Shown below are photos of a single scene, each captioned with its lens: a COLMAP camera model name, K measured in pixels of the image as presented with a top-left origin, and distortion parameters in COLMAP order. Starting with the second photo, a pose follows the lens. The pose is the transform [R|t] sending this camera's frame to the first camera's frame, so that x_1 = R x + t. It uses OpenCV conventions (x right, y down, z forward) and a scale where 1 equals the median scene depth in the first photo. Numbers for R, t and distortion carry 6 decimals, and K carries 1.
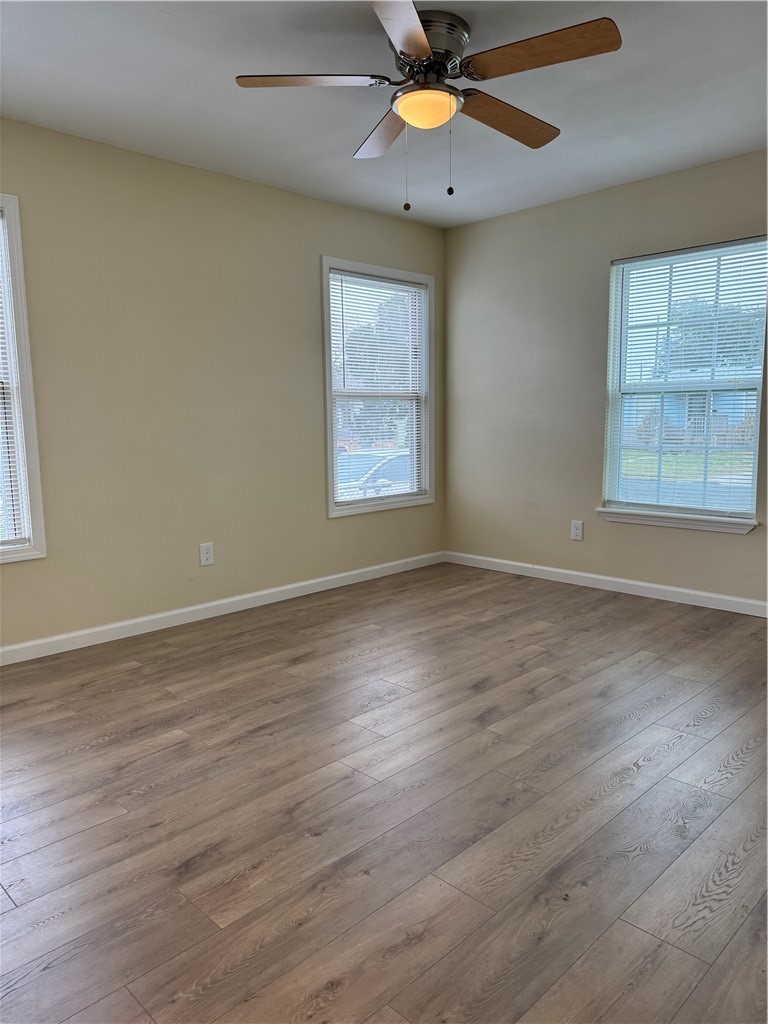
lens RADIAL K [[719.9, 0, 383.3], [0, 719.9, 512.3], [0, 0, 1]] dist [0.059667, -0.068883]
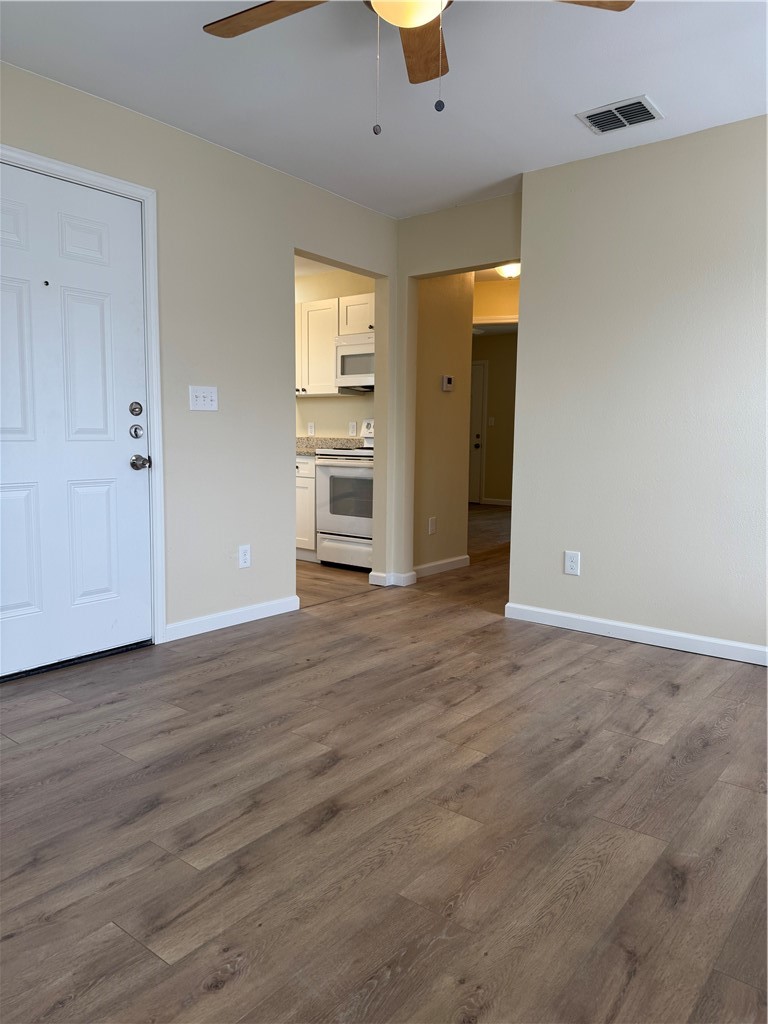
lens RADIAL K [[719.9, 0, 383.0], [0, 719.9, 510.4], [0, 0, 1]] dist [0.059667, -0.068883]
pose [[-0.992591, 0.014181, -0.120676, 0.180401], [-0.014506, 0.972232, 0.233569, -0.203642], [0.120638, 0.233589, -0.964823, 1.786435]]
